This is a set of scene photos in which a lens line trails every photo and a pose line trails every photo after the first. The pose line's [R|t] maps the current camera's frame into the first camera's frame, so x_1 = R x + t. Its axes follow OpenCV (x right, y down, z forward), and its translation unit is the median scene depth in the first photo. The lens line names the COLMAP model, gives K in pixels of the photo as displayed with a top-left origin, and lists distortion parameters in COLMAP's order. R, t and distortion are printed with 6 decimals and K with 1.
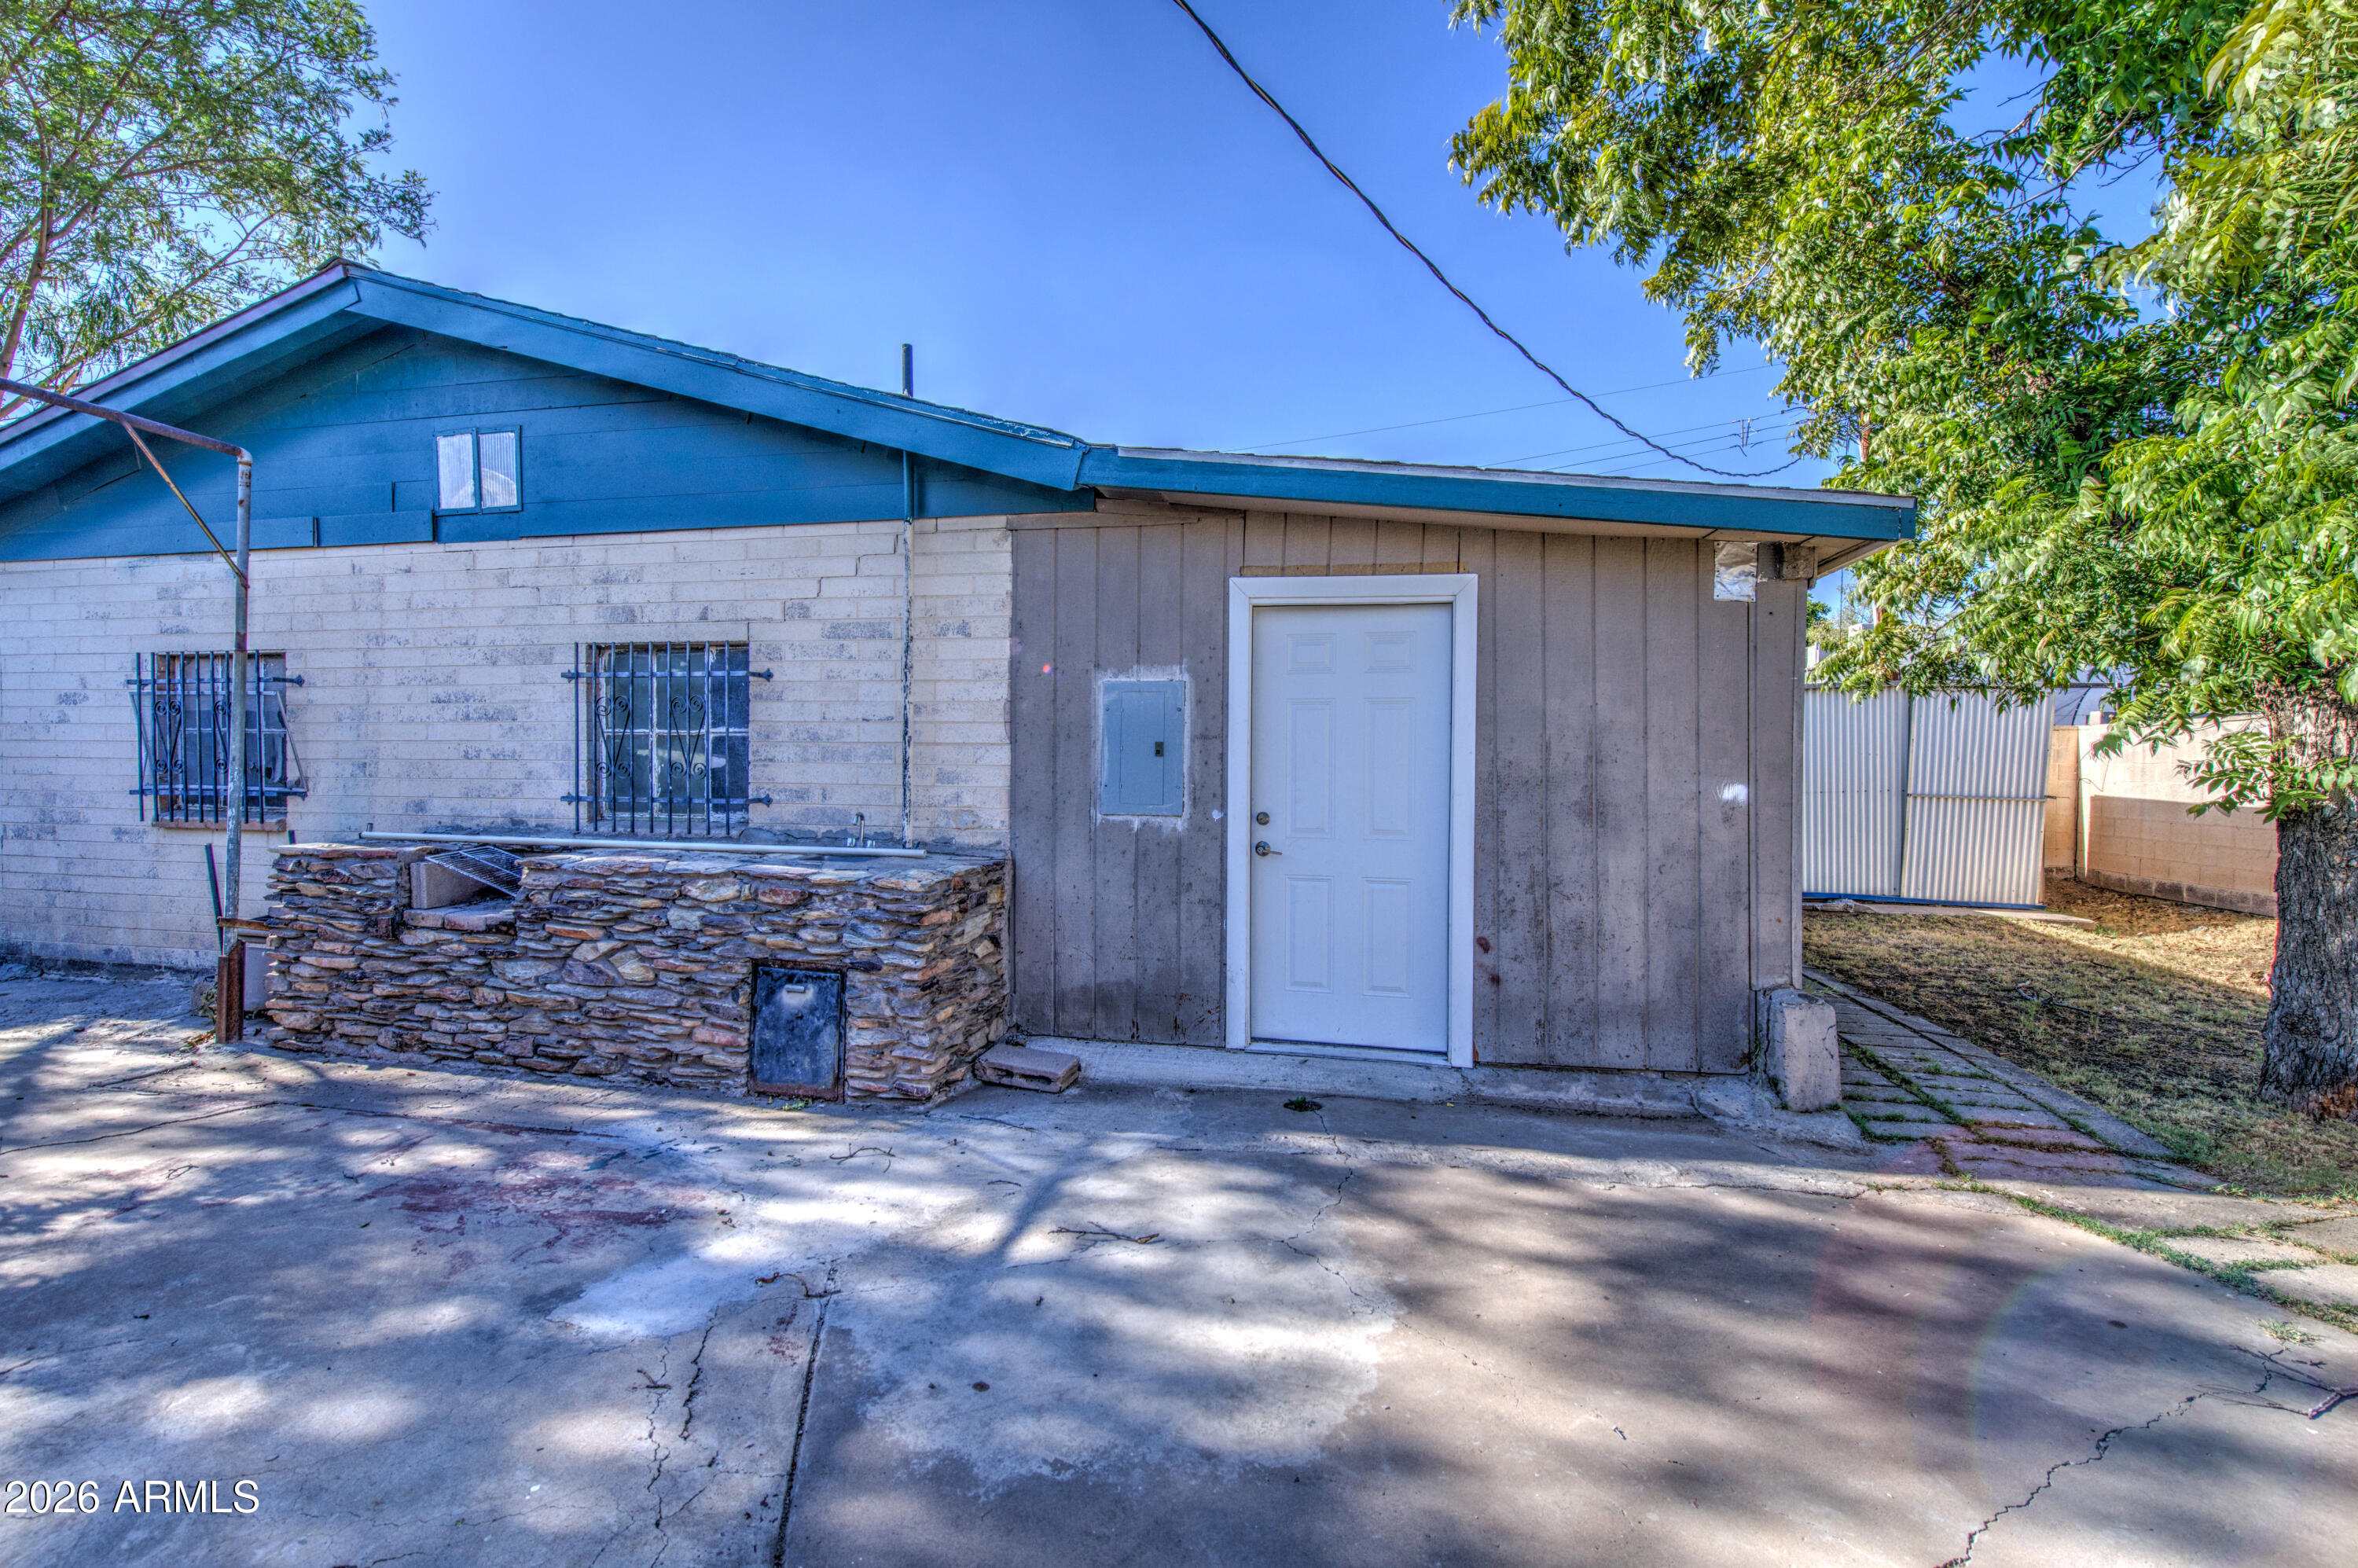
lens RADIAL K [[998.8, 0, 1206.3], [0, 998.8, 764.7], [0, 0, 1]] dist [-0.002221, -0.000838]
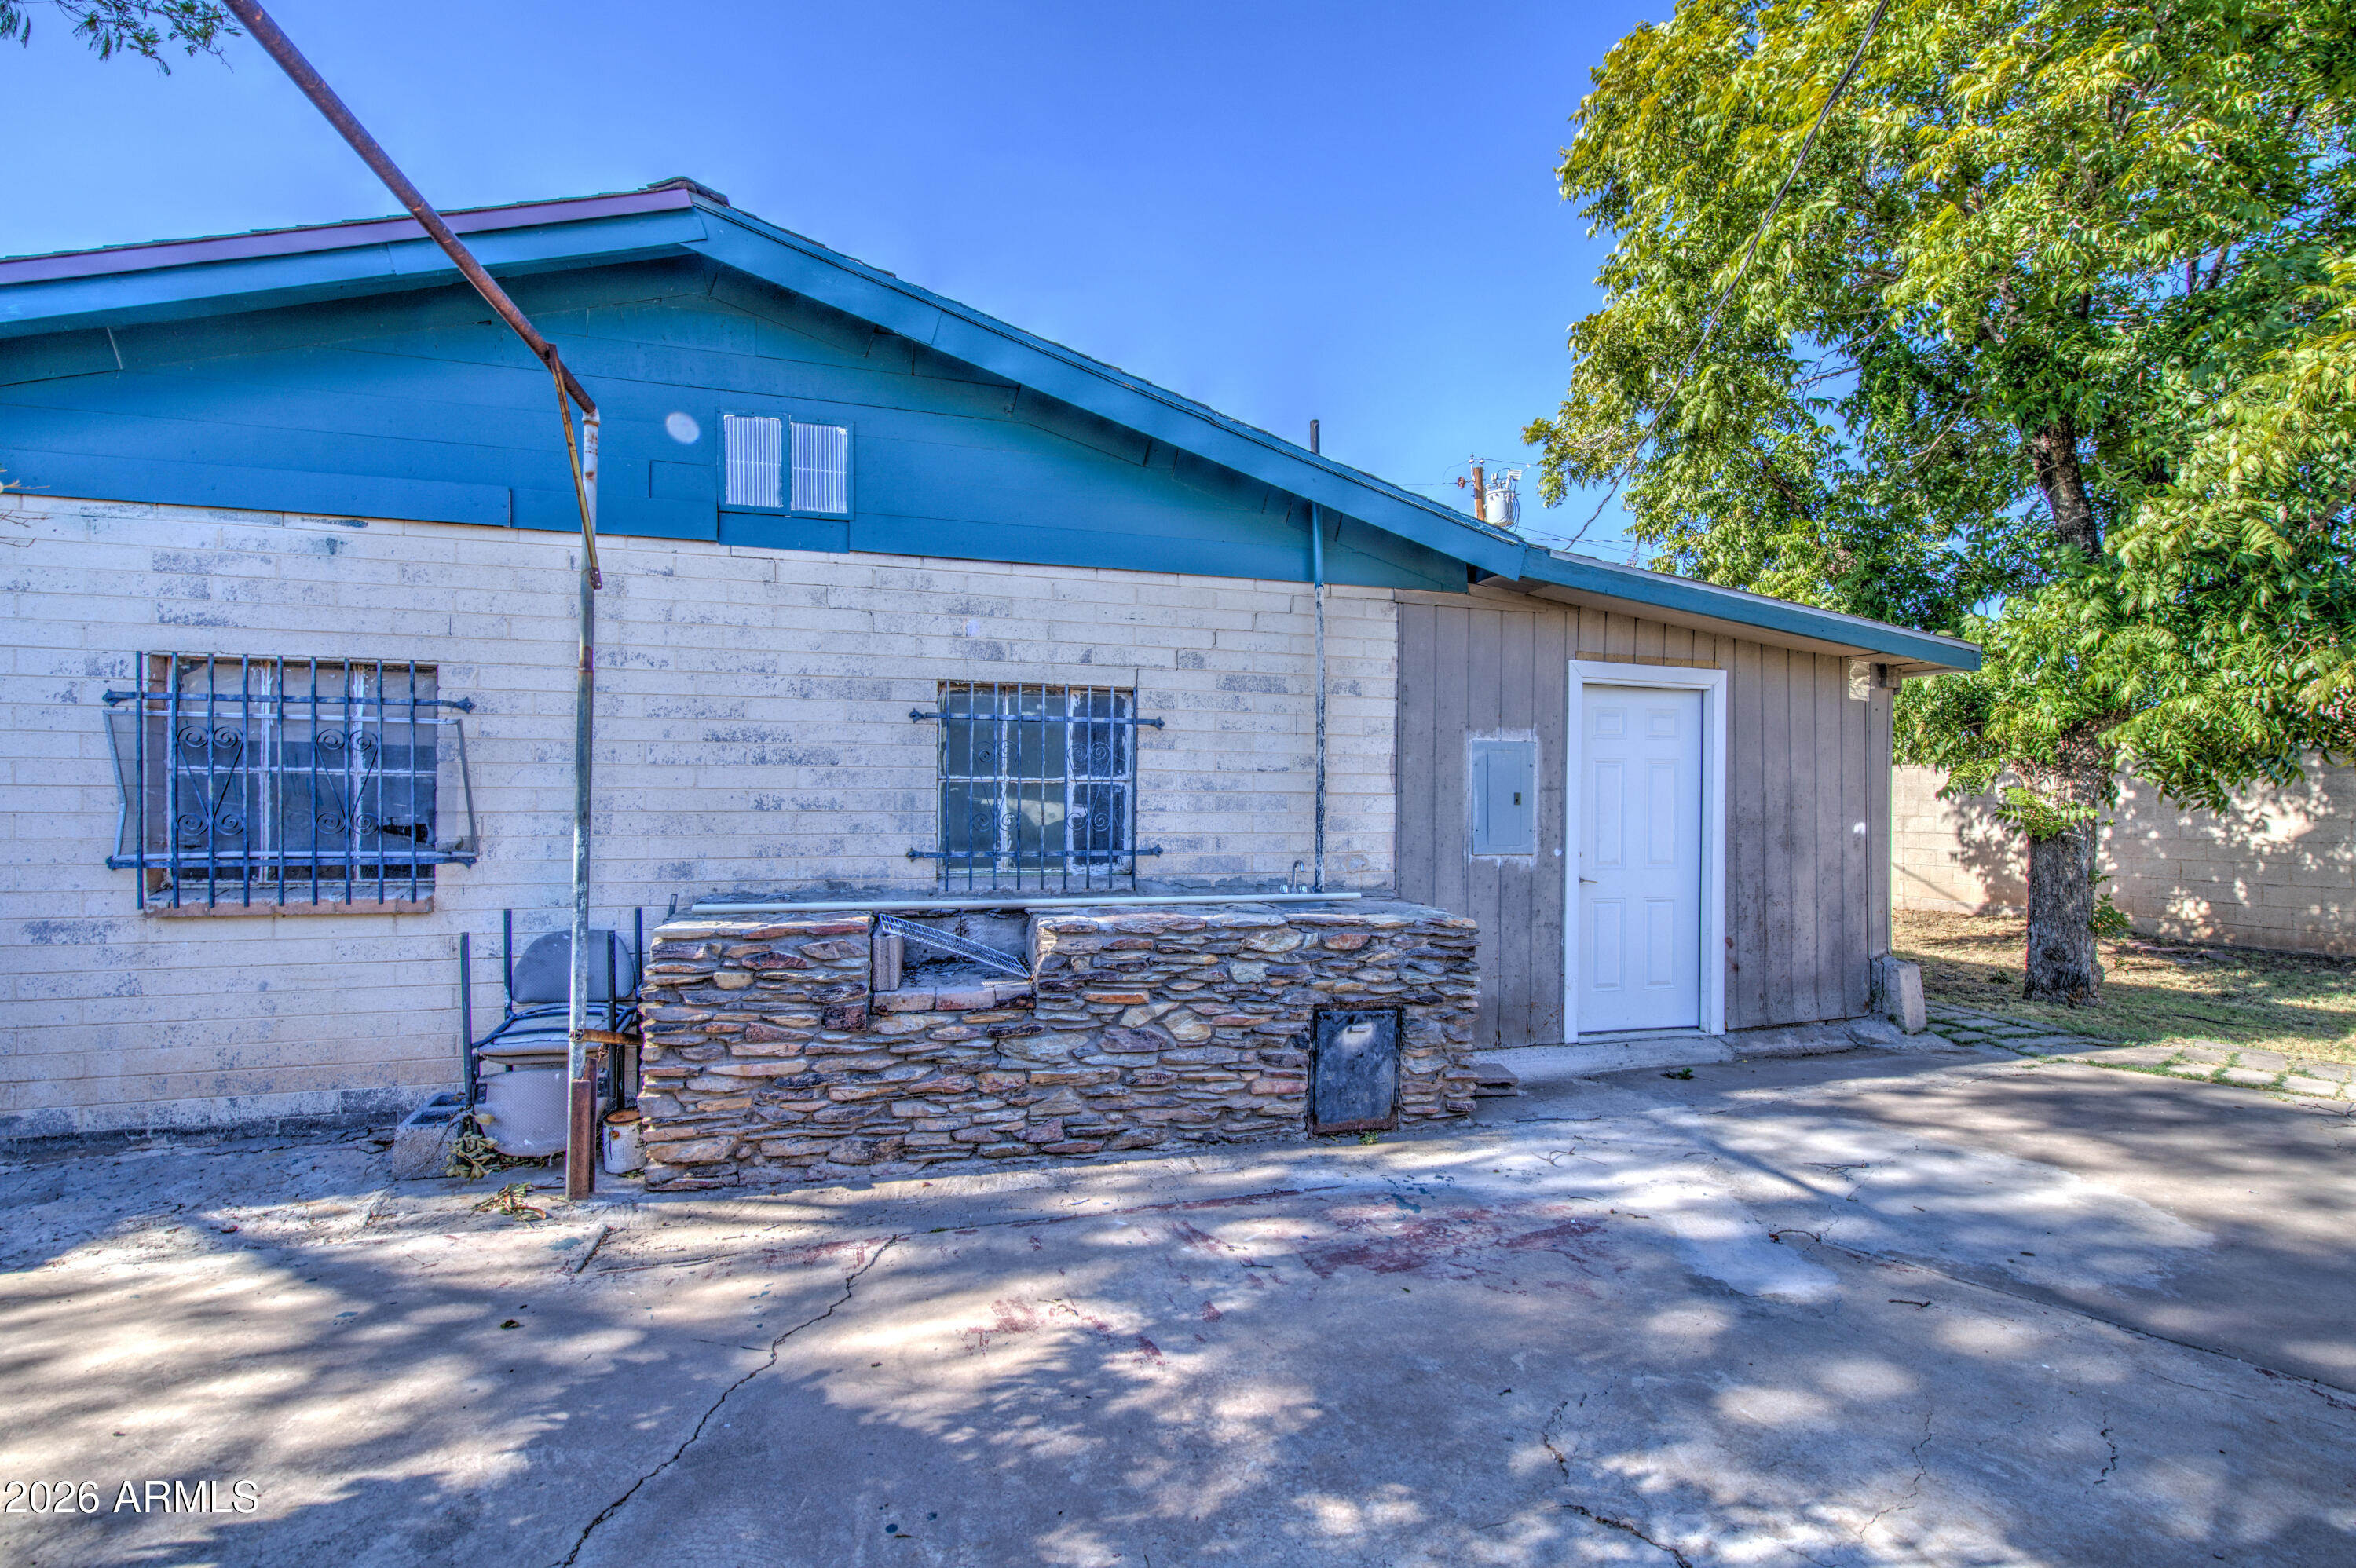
lens RADIAL K [[981.2, 0, 1178.0], [0, 981.2, 784.0], [0, 0, 1]] dist [0.004004, -0.004405]
pose [[0.888859, 0.003591, 0.458167, -0.990918], [0.002353, 0.999920, -0.012402, -0.020515], [-0.458175, 0.012102, 0.888780, 0.151277]]
